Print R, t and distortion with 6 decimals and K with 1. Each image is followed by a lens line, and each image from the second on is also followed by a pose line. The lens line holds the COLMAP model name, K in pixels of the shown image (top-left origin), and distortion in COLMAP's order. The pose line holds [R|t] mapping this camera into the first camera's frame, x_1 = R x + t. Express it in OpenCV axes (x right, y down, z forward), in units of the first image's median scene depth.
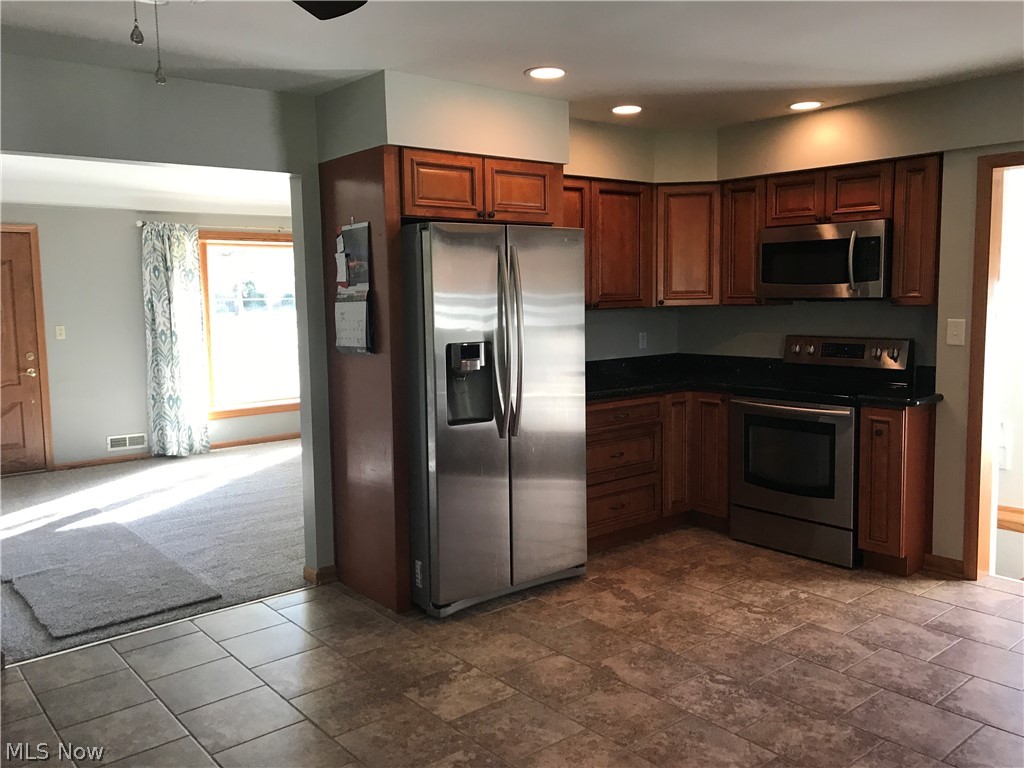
lens RADIAL K [[844.7, 0, 512.8], [0, 844.7, 379.9], [0, 0, 1]] dist [-0.001800, 0.000854]
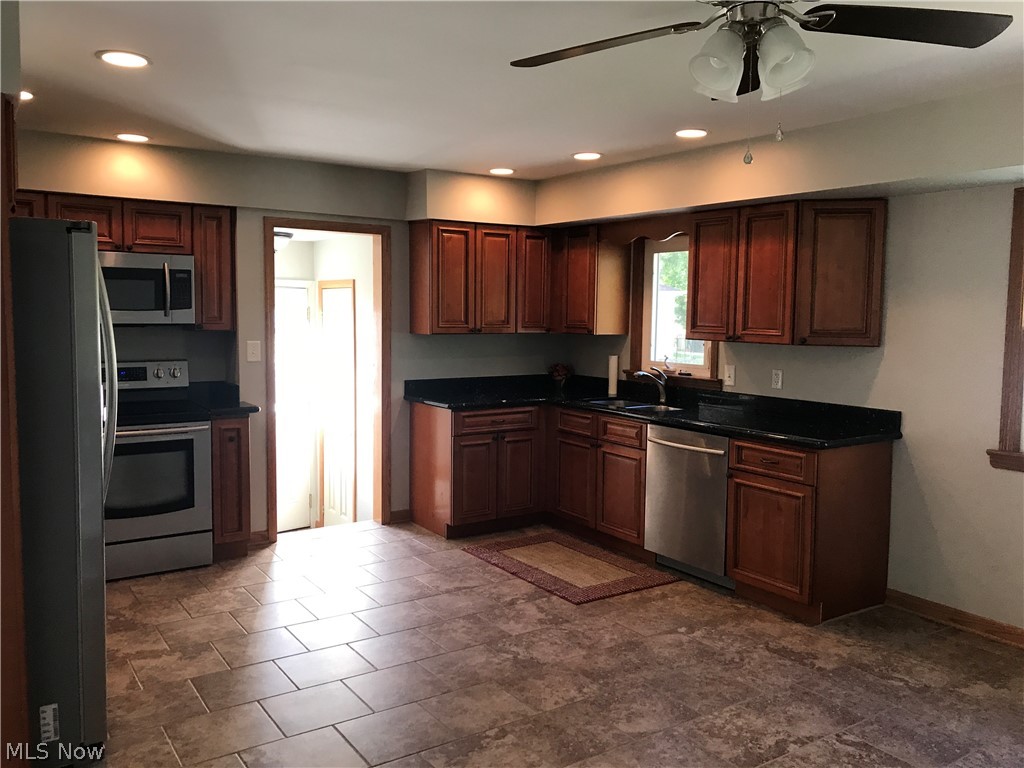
lens RADIAL K [[839.3, 0, 508.0], [0, 839.3, 370.1], [0, 0, 1]] dist [0.071896, -0.090871]
pose [[0.108603, -0.058374, 0.992370, -0.718138], [0.089730, 0.994775, 0.048696, -0.058187], [-0.990027, 0.083756, 0.113273, 0.499198]]
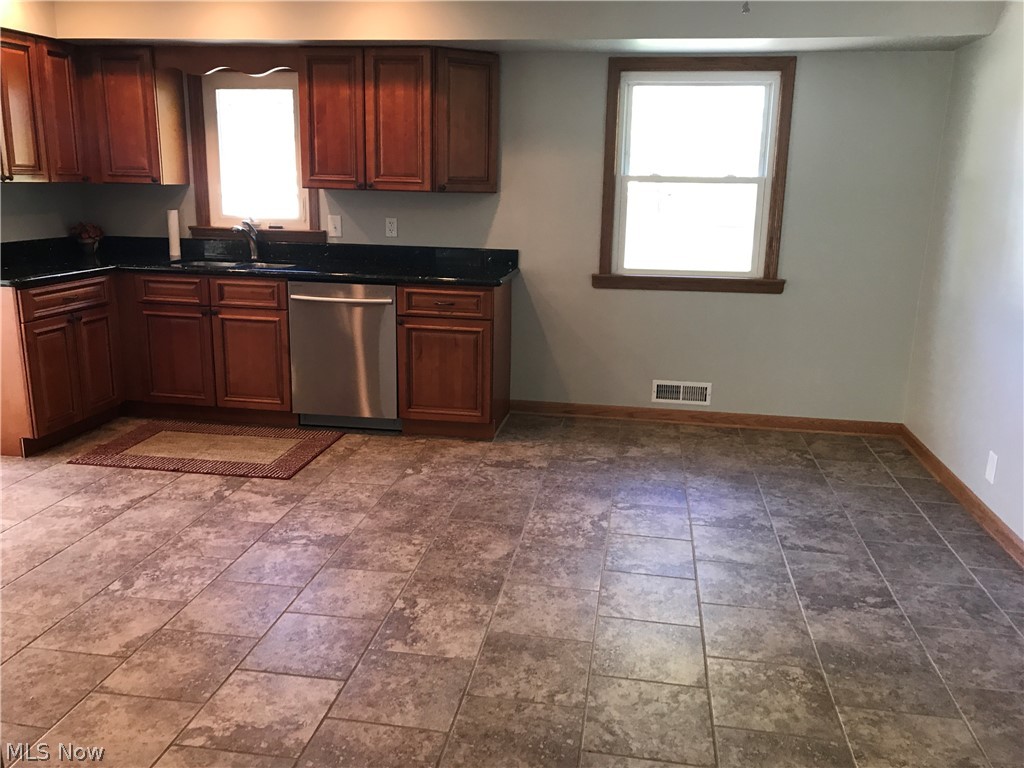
lens RADIAL K [[839.3, 0, 508.0], [0, 839.3, 370.1], [0, 0, 1]] dist [0.071896, -0.090871]
pose [[-0.651126, -0.164510, 0.740926, -0.542173], [0.069076, 0.959330, 0.273706, -0.078934], [-0.755820, 0.229398, -0.613281, 0.948459]]
